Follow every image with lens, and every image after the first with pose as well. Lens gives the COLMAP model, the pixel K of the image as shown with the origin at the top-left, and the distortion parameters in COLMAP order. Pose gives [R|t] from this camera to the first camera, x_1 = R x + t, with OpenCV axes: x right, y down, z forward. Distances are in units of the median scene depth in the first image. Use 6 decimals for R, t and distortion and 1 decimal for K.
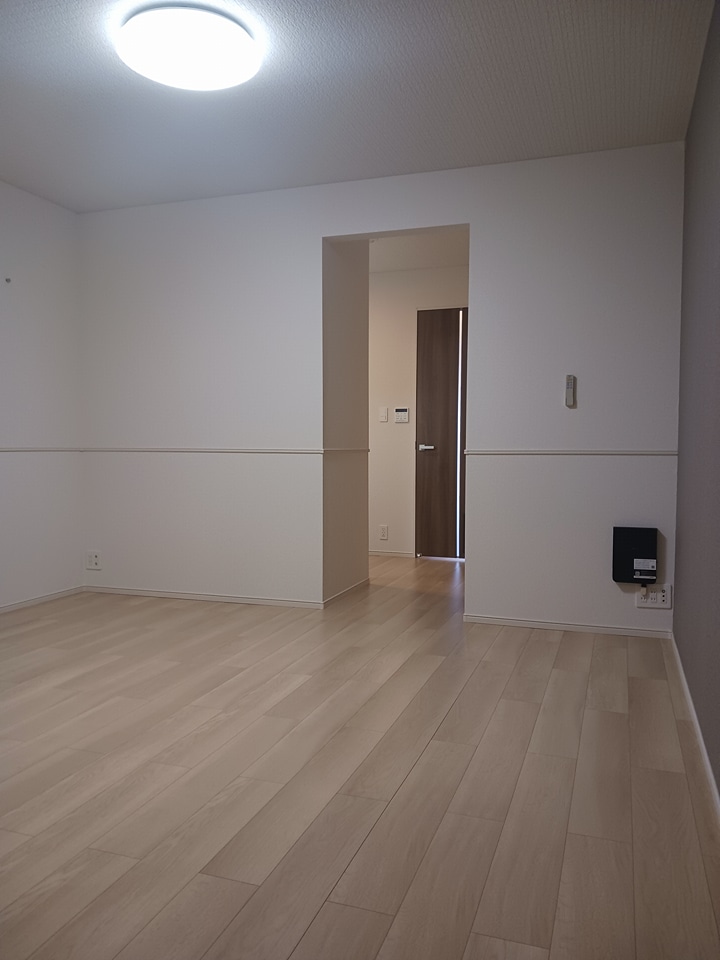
lens RADIAL K [[745.7, 0, 362.0], [0, 745.7, 477.6], [0, 0, 1]] dist [0.036956, -0.040592]
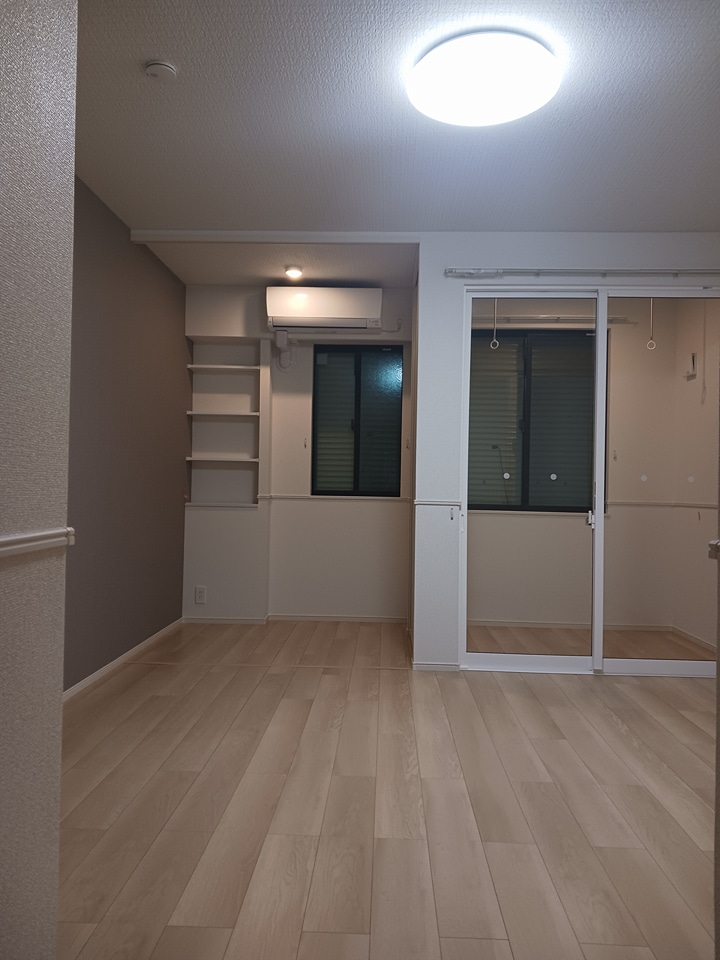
lens RADIAL K [[745.7, 0, 360.1], [0, 745.7, 479.7], [0, 0, 1]] dist [0.036956, -0.040592]
pose [[-0.954930, -0.017711, -0.296301, 0.194108], [-0.028414, 0.999089, 0.031854, -0.107498], [0.295467, 0.038837, -0.954563, 2.013998]]
